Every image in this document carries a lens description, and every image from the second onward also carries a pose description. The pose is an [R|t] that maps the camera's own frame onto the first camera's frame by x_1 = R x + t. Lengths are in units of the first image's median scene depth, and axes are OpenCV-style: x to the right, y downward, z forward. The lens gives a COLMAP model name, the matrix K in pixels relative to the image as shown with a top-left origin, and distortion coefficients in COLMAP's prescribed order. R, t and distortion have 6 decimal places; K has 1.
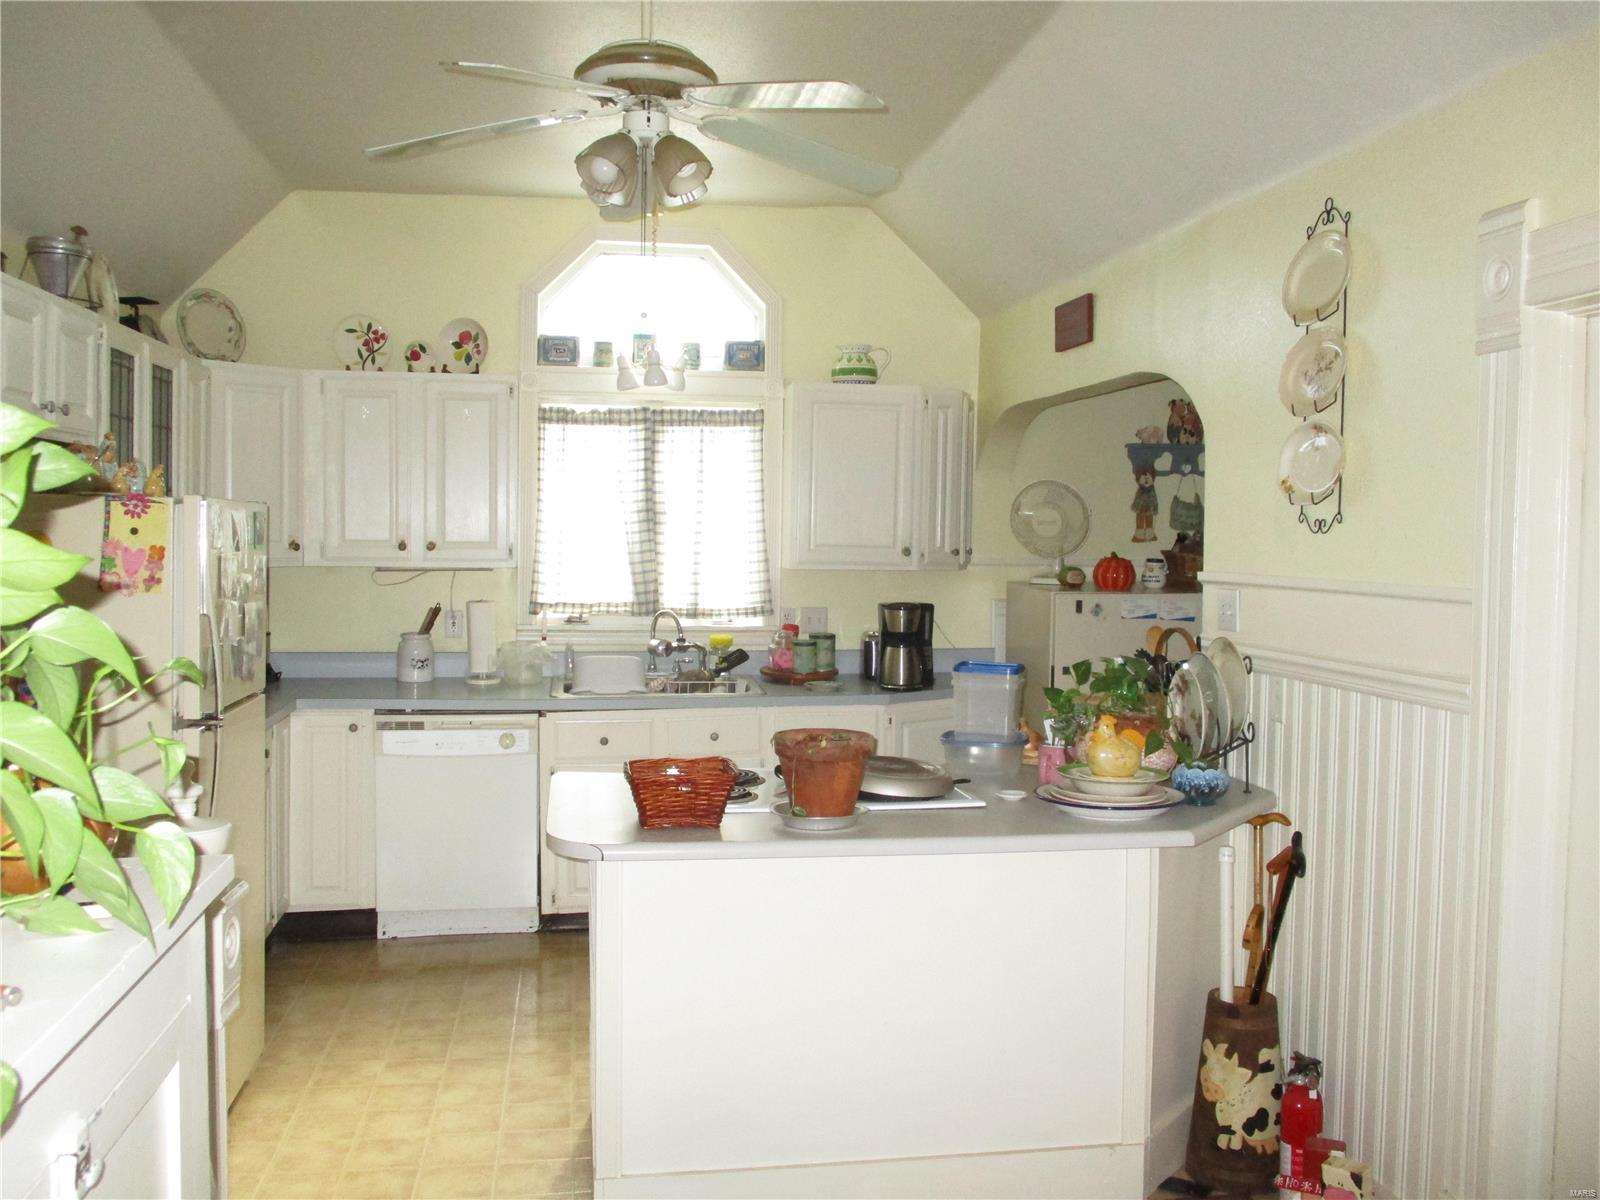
lens RADIAL K [[1417.1, 0, 783.8], [0, 1417.1, 573.9], [0, 0, 1]] dist [-0.031110, 0.000665]
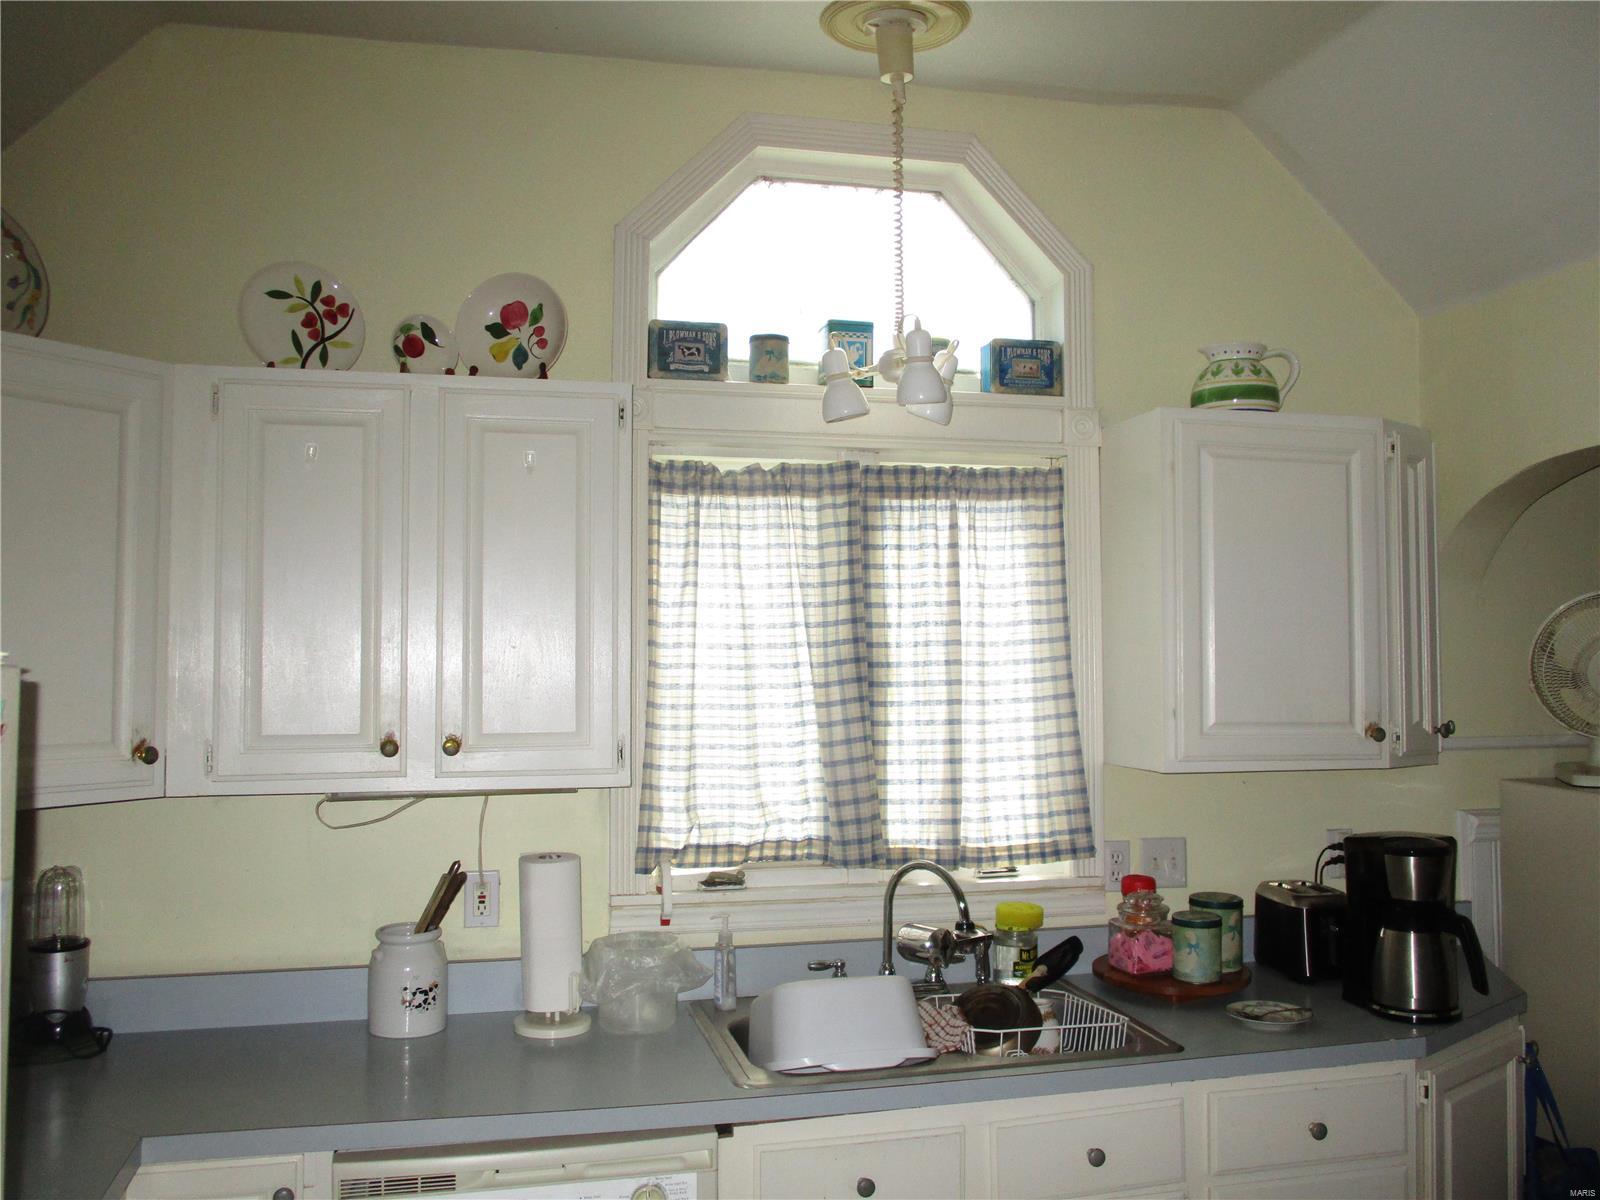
lens RADIAL K [[1417.1, 0, 787.8], [0, 1417.1, 580.2], [0, 0, 1]] dist [-0.031110, 0.000665]
pose [[0.996212, -0.009898, 0.086393, -0.168334], [0.017829, 0.995644, -0.091518, -0.027393], [-0.085111, 0.092712, 0.992049, 0.495552]]
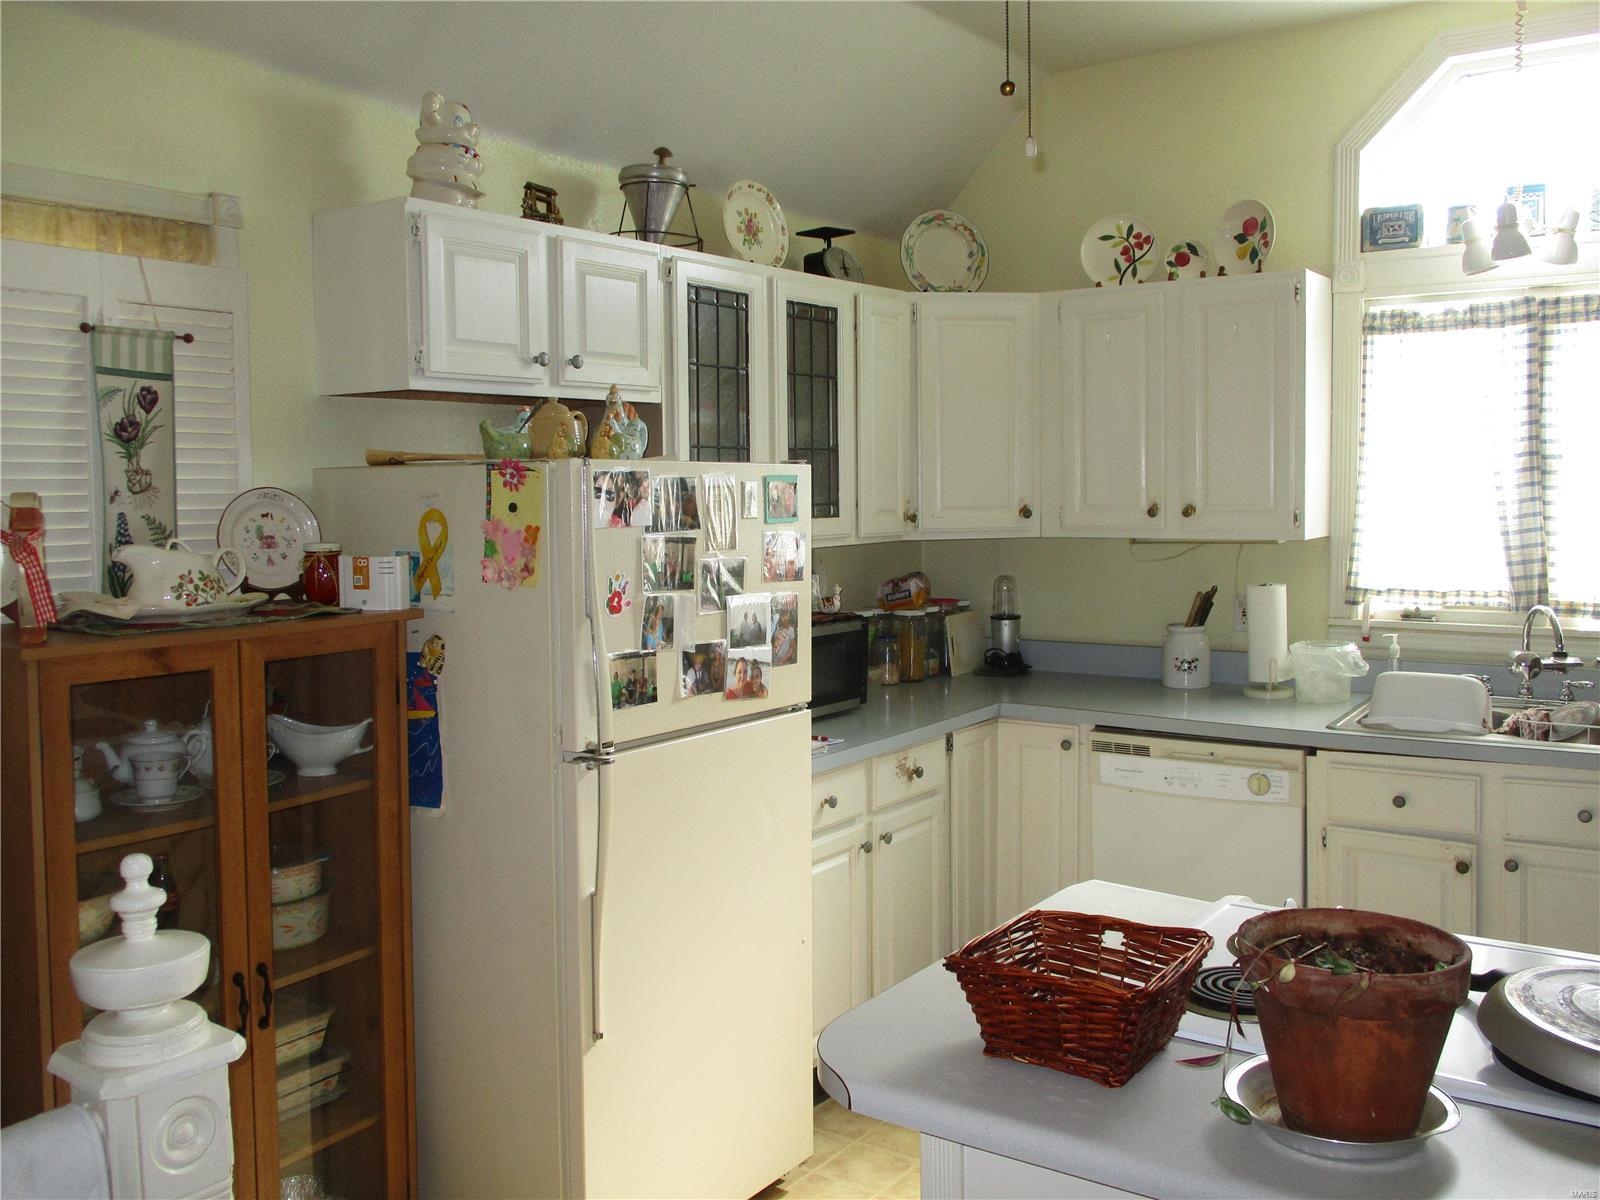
lens RADIAL K [[1417.1, 0, 800.3], [0, 1417.1, 577.3], [0, 0, 1]] dist [-0.031110, 0.000665]
pose [[0.724375, 0.025134, -0.688948, 0.111859], [-0.000187, 0.999342, 0.036262, -0.010953], [0.689406, -0.026139, 0.723903, 0.292876]]
